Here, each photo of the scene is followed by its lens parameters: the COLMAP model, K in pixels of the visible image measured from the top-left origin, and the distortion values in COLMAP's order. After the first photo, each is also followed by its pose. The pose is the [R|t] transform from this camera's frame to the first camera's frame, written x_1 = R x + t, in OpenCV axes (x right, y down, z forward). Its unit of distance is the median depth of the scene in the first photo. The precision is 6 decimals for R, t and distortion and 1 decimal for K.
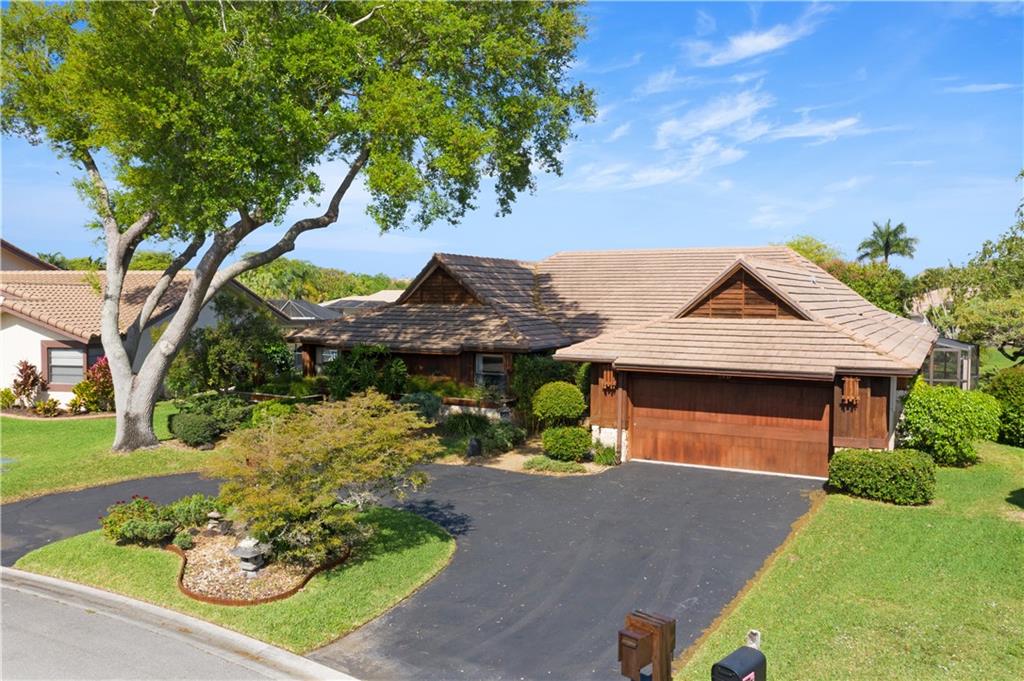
lens RADIAL K [[795.4, 0, 512.0], [0, 795.4, 340.5], [0, 0, 1]] dist [-0.005727, -0.007334]
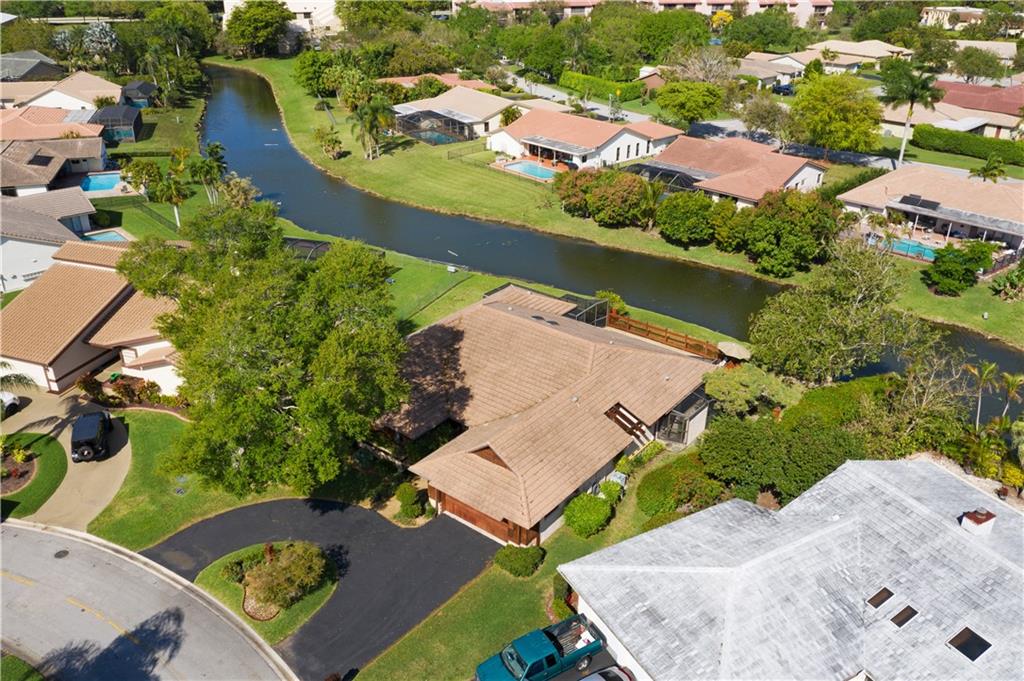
lens RADIAL K [[795.4, 0, 512.0], [0, 795.4, 340.5], [0, 0, 1]] dist [-0.005727, -0.007334]
pose [[0.986314, 0.073214, -0.147729, 0.644349], [-0.007313, 0.914543, 0.404423, -1.212593], [0.164714, -0.397807, 0.902562, -0.794963]]
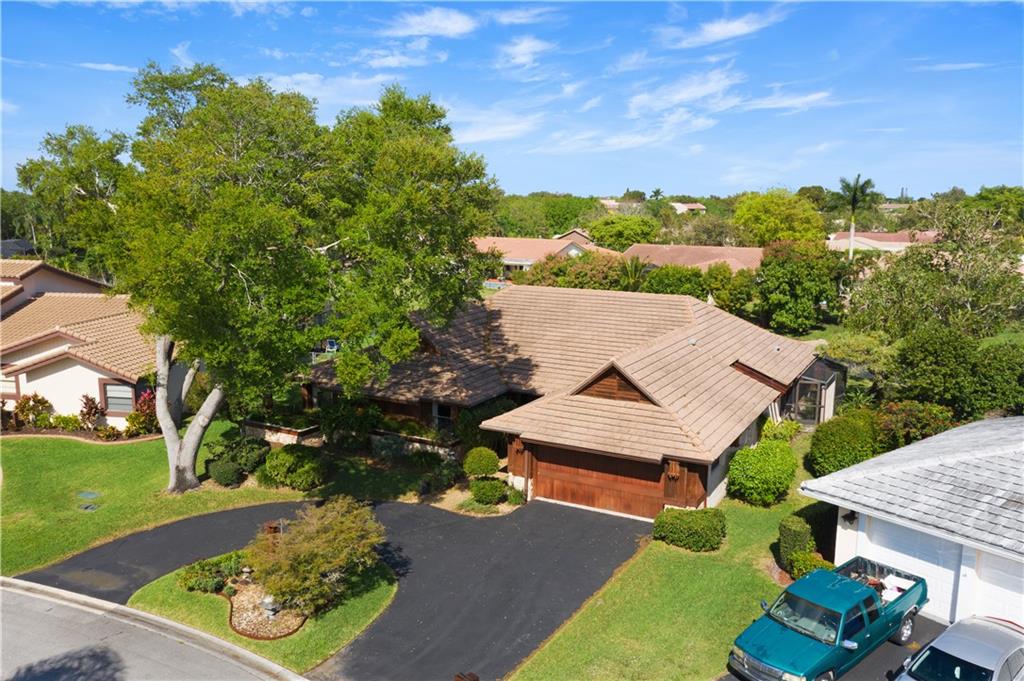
lens RADIAL K [[795.4, 0, 512.0], [0, 795.4, 340.5], [0, 0, 1]] dist [-0.005727, -0.007334]
pose [[0.999975, 0.000562, -0.007035, 0.121140], [0.000277, 0.992930, 0.118700, -0.302623], [0.007052, -0.118699, 0.992905, -0.375644]]
